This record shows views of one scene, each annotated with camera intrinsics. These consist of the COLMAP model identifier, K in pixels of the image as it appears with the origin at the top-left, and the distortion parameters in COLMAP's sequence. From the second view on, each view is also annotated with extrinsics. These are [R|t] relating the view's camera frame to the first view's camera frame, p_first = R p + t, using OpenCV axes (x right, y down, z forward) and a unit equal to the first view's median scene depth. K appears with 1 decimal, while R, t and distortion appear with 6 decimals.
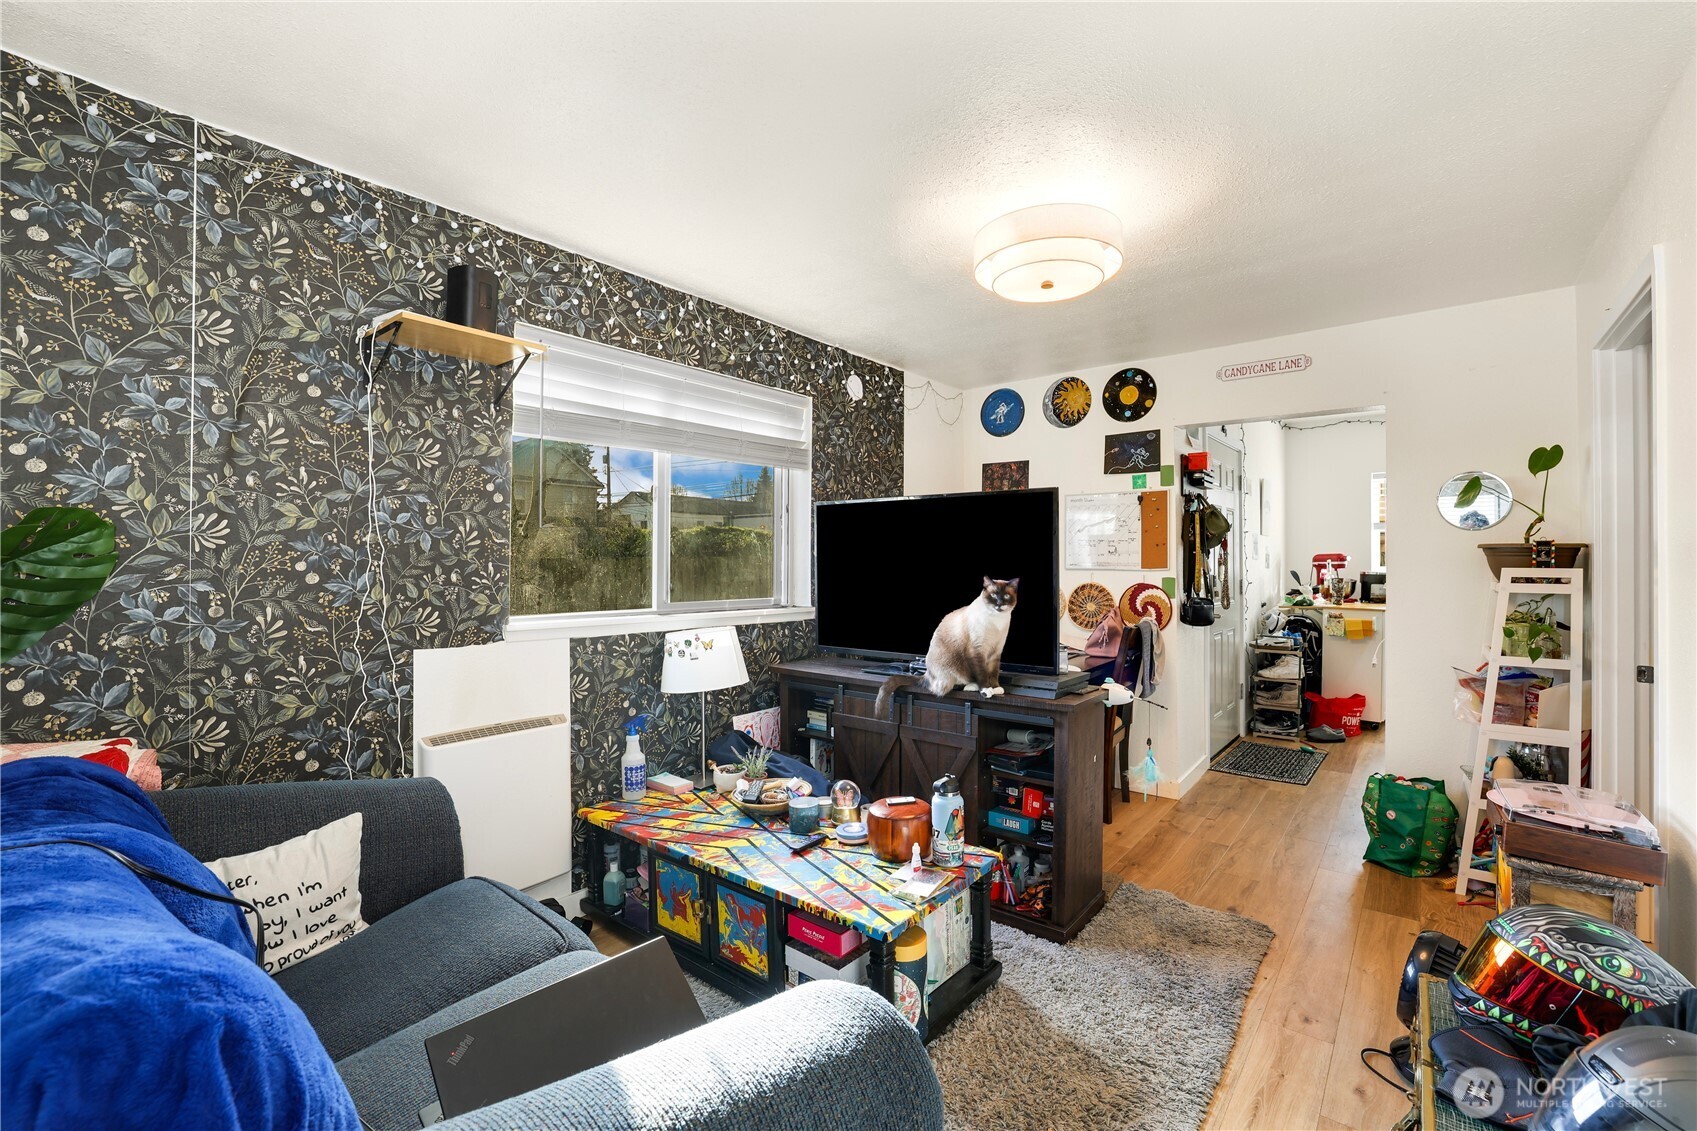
lens RADIAL K [[751.8, 0, 856.8], [0, 751.8, 556.2], [0, 0, 1]] dist [-0.039860, 0.020795]
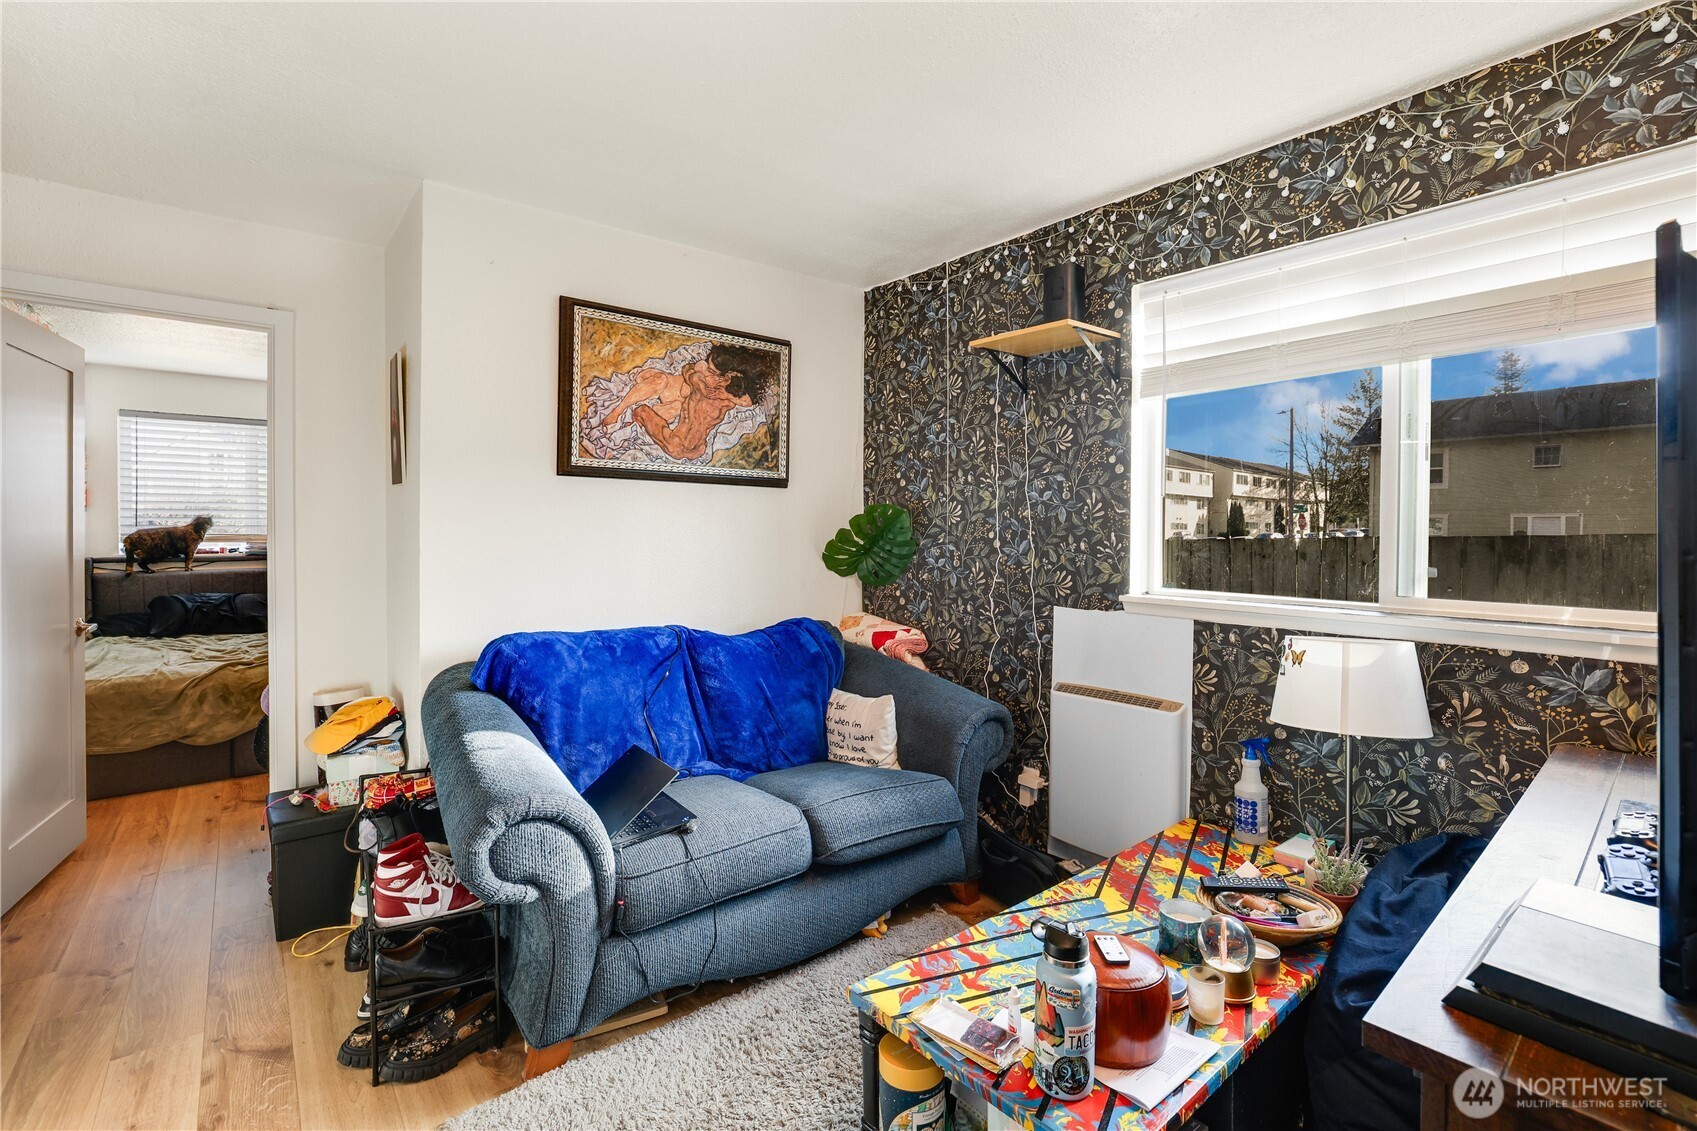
lens RADIAL K [[751.8, 0, 856.8], [0, 751.8, 556.2], [0, 0, 1]] dist [-0.039860, 0.020795]
pose [[-0.194509, 0.021465, -0.980666, 0.601334], [-0.004439, 0.999731, 0.022763, 0.019391], [0.980891, 0.008781, -0.194361, 0.867998]]
